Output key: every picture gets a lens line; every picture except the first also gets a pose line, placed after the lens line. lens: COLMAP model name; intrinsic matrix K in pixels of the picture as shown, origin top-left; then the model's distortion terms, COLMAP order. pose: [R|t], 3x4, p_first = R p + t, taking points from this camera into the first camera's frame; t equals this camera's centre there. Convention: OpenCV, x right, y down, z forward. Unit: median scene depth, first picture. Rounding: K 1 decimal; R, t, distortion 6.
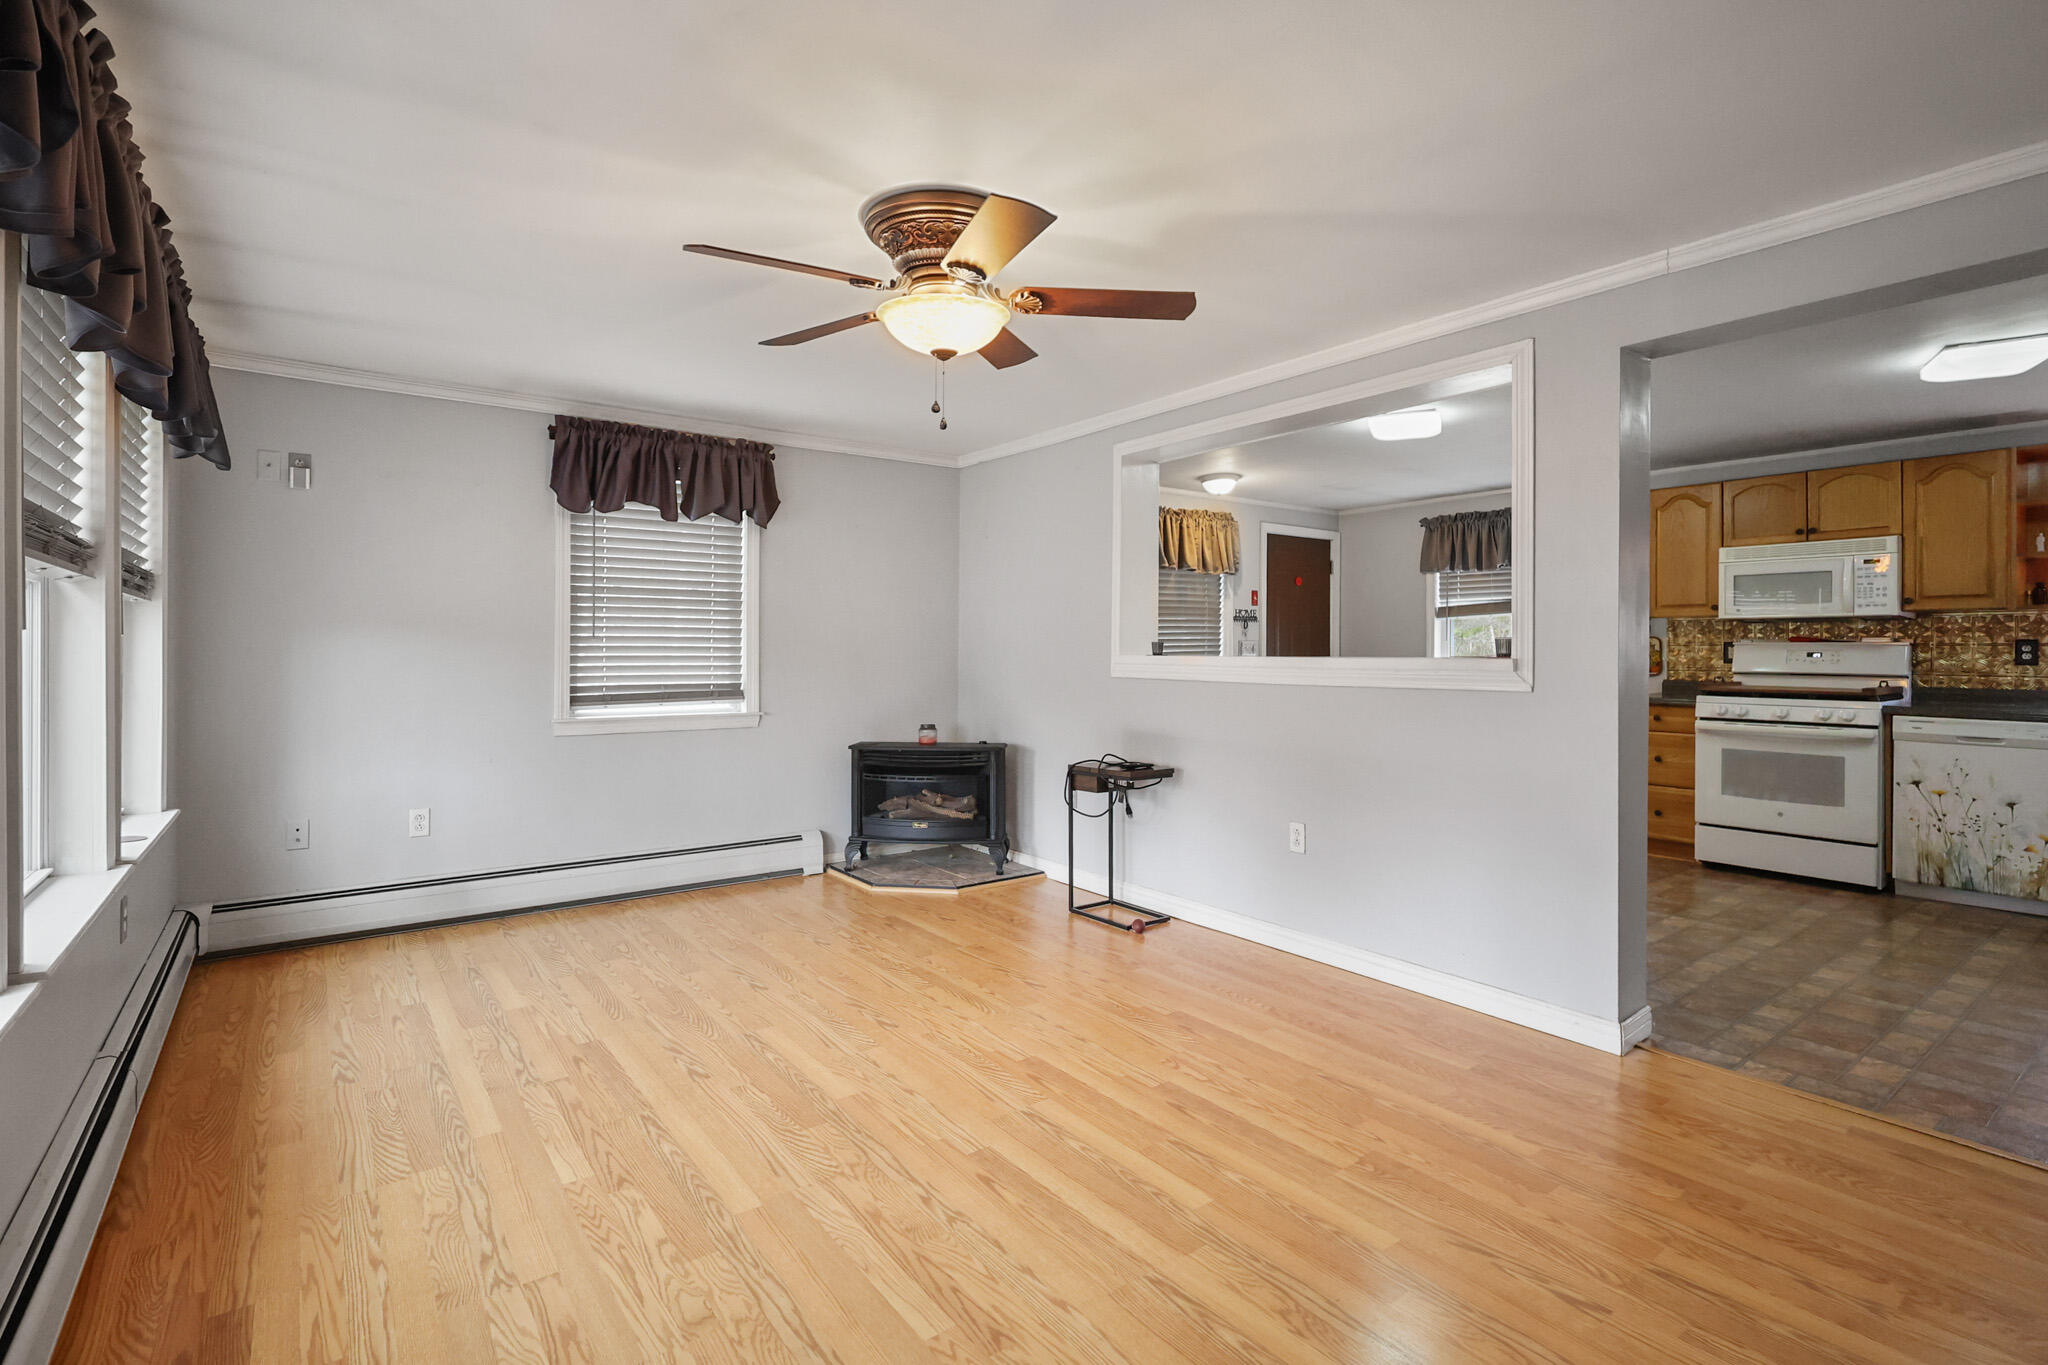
lens RADIAL K [[962.1, 0, 1015.7], [0, 962.1, 652.6], [0, 0, 1]] dist [-0.003464, 0.000628]
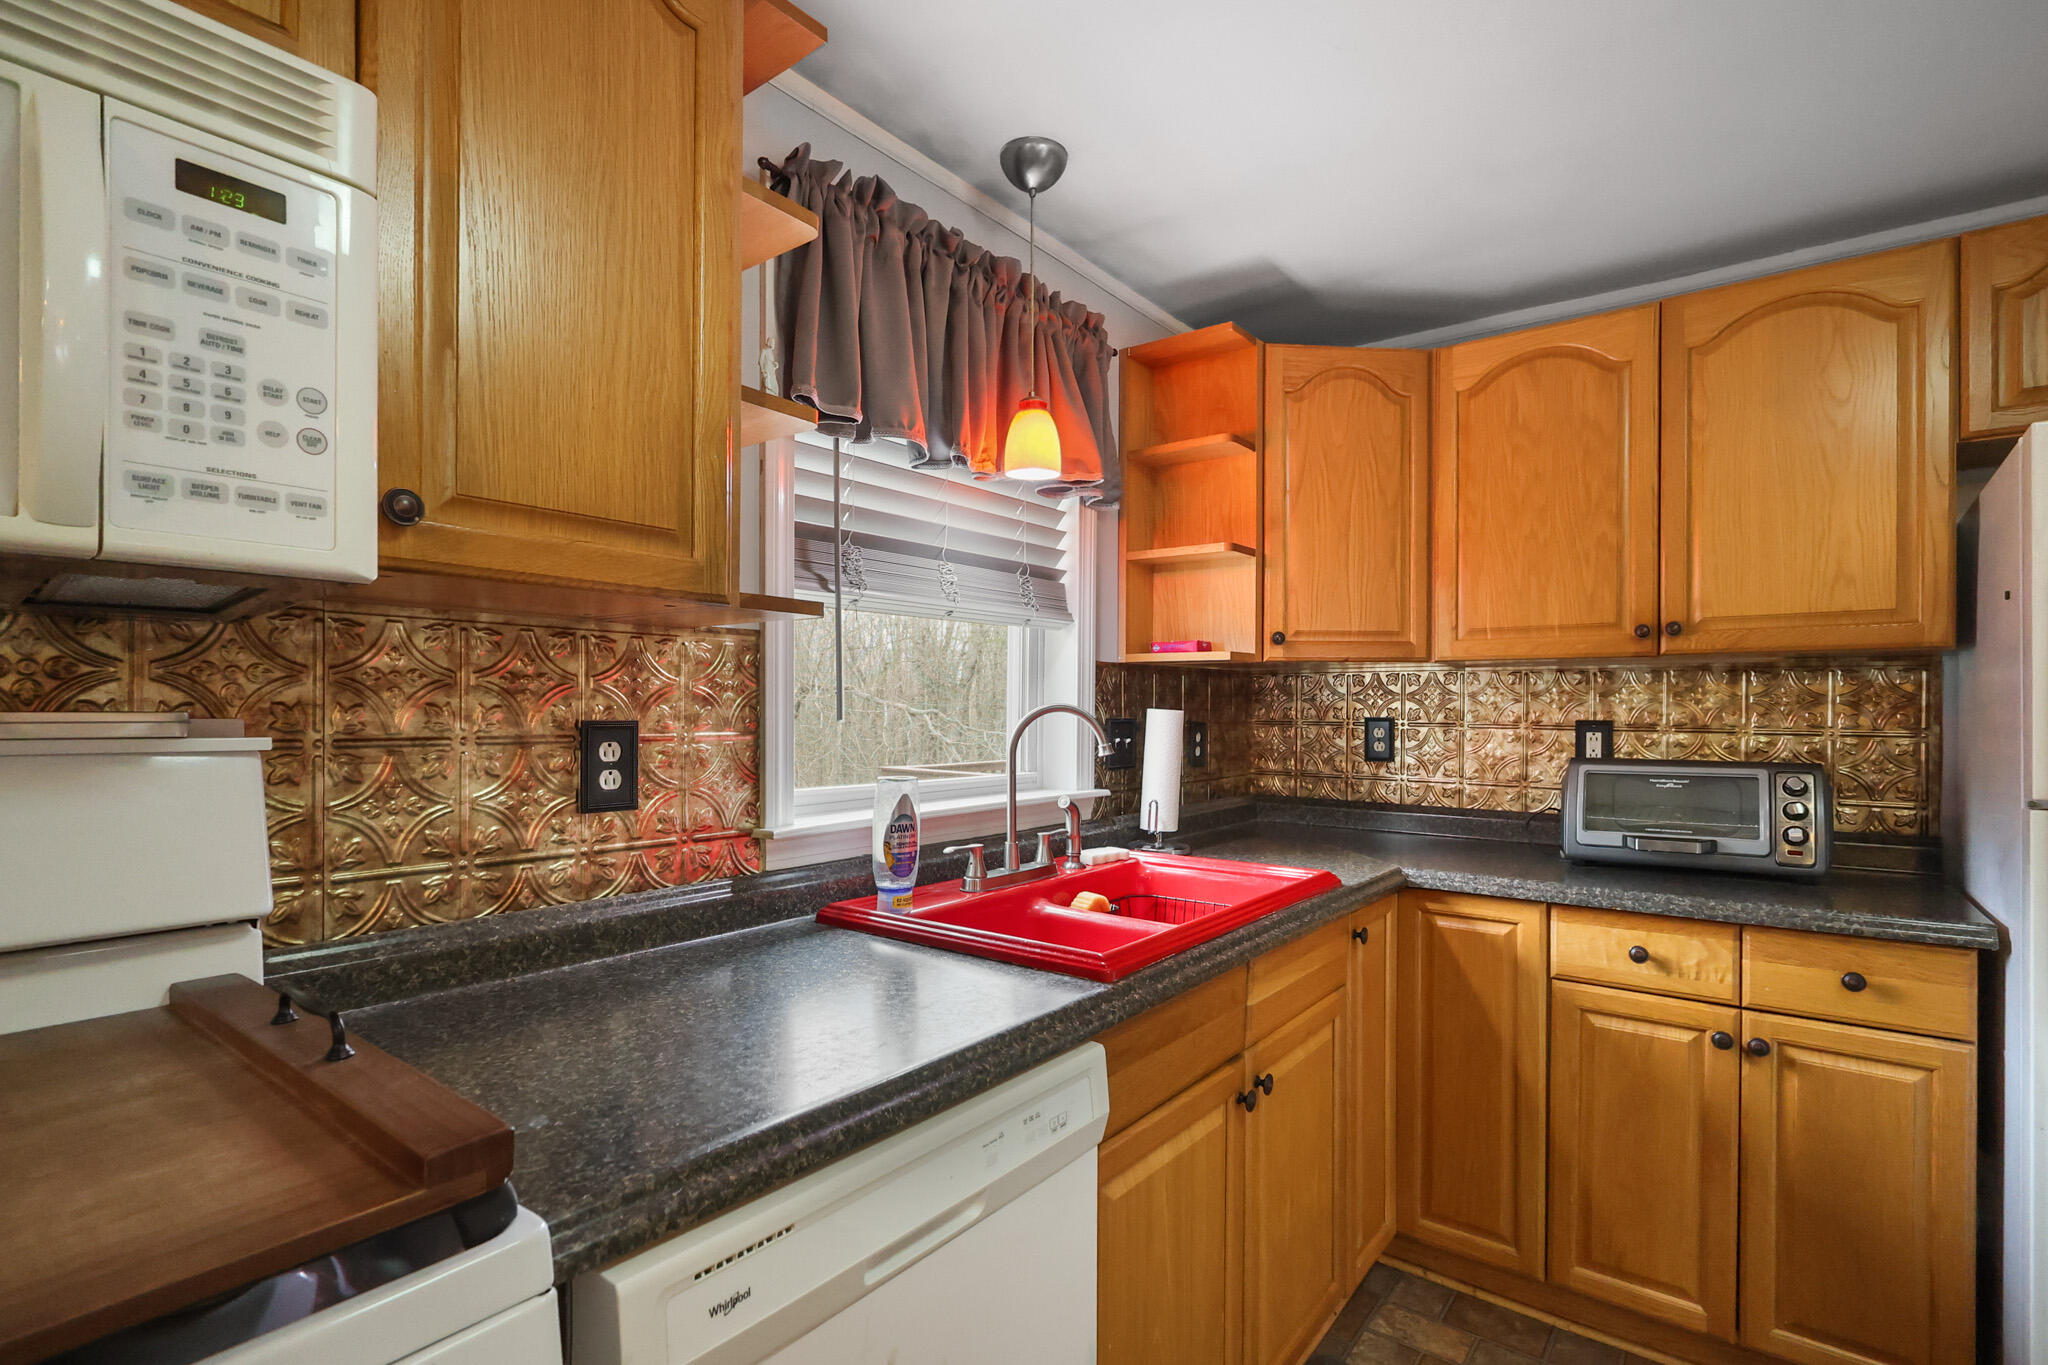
lens RADIAL K [[966.9, 0, 1022.5], [0, 966.9, 712.7], [0, 0, 1]] dist [-0.000999, 0.000021]
pose [[-0.267096, -0.007050, 0.963644, 0.785511], [-0.002867, 0.999975, 0.006521, -0.019306], [-0.963666, -0.001021, -0.267110, 1.009218]]
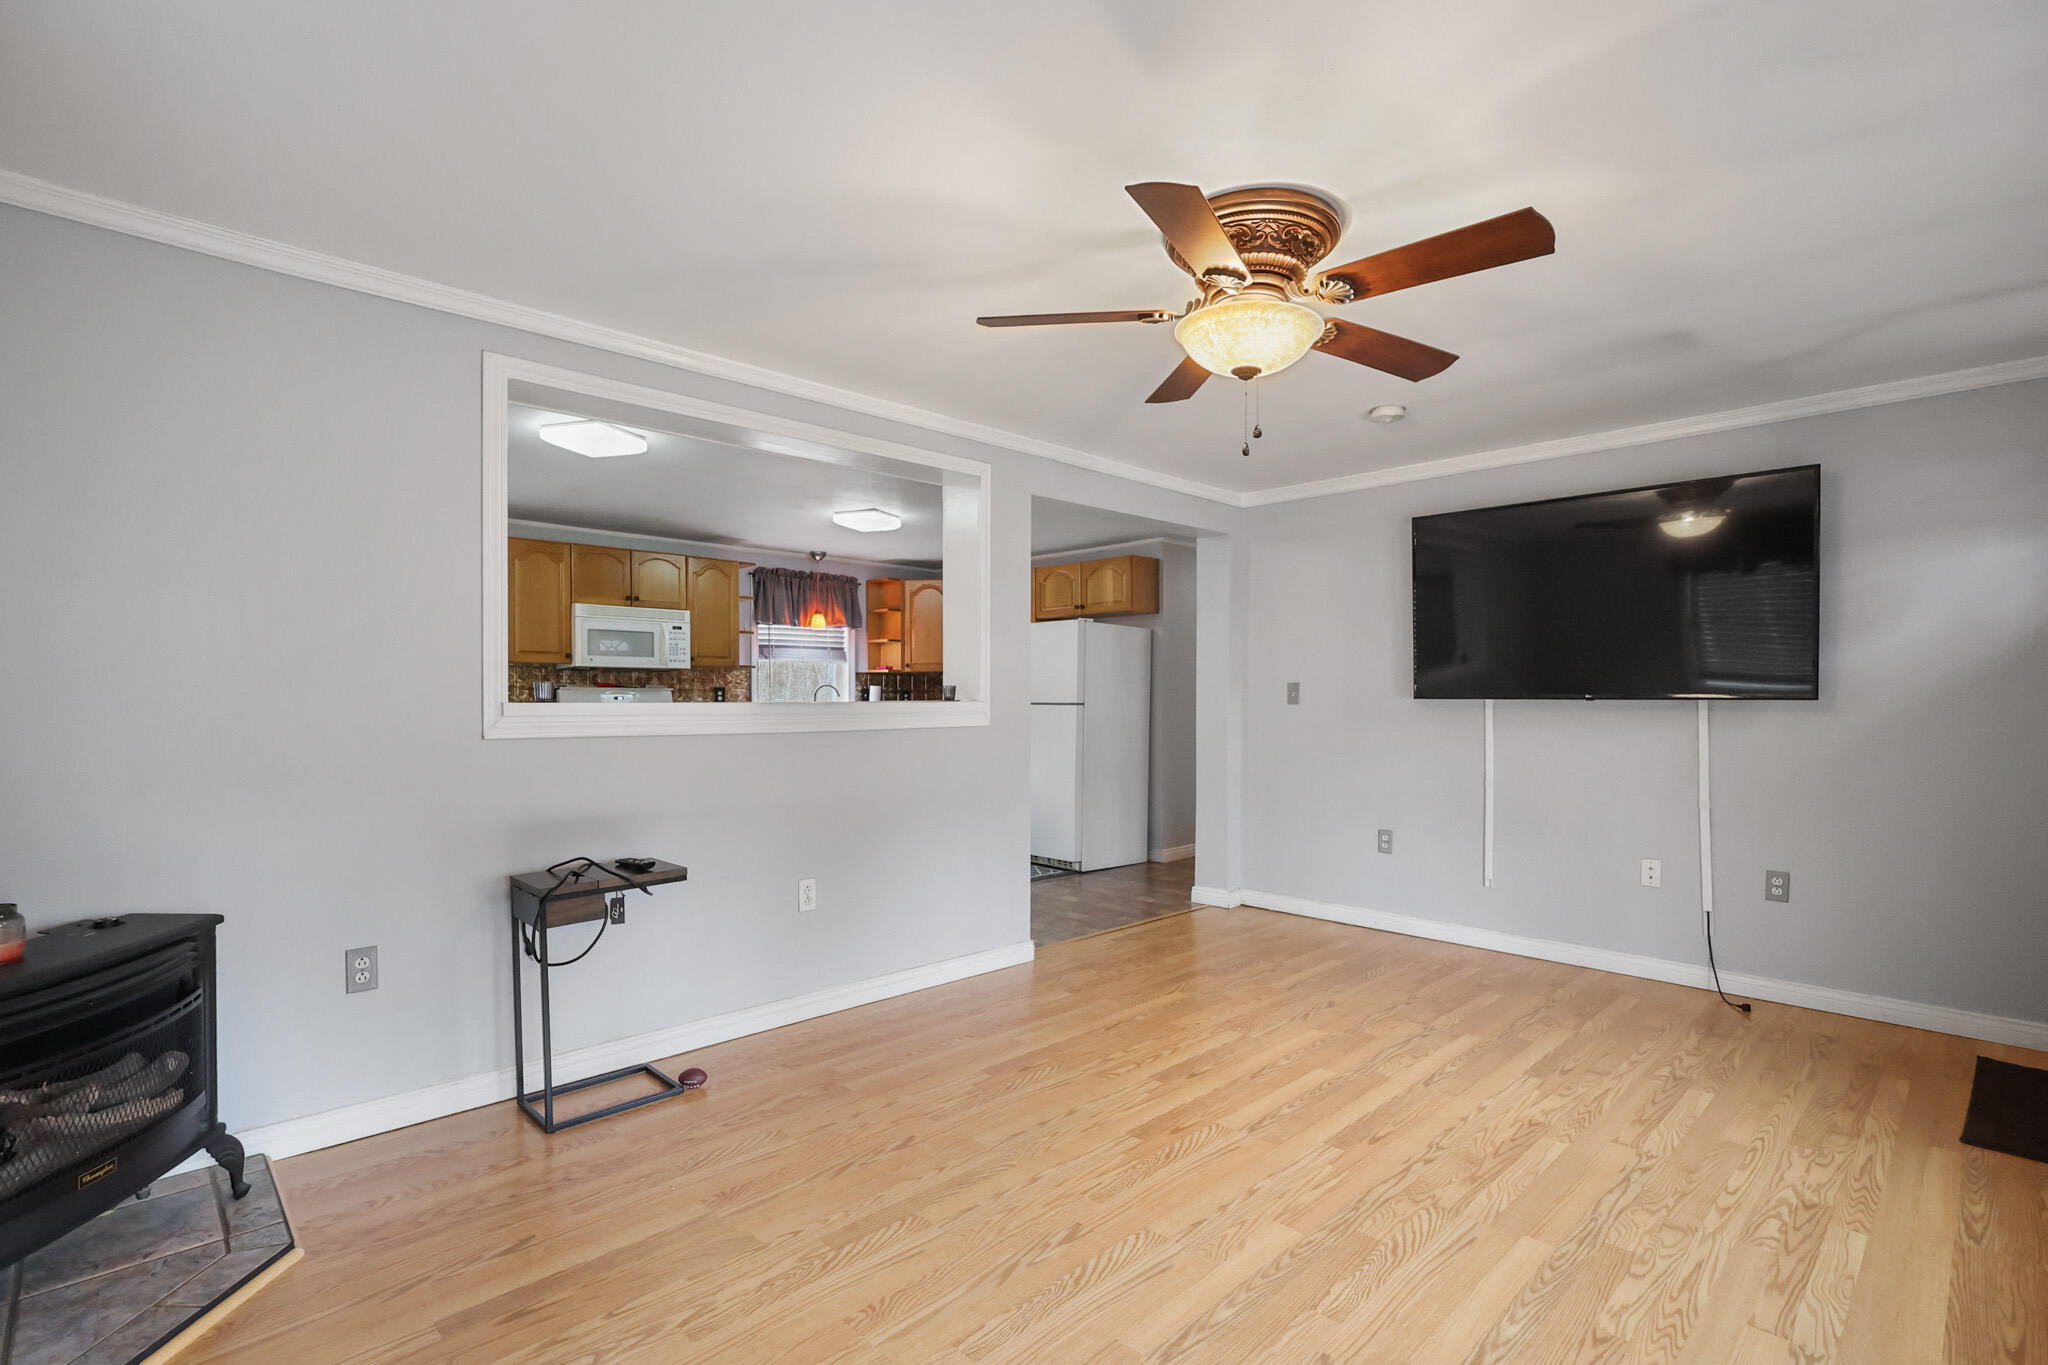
lens RADIAL K [[962.3, 0, 1021.2], [0, 962.3, 711.2], [0, 0, 1]] dist [-0.001087, 0.000411]
pose [[-0.134319, -0.017579, 0.990782, -0.553684], [0.000536, 0.999841, 0.017812, -0.002706], [-0.990938, 0.002924, -0.134288, 0.769386]]
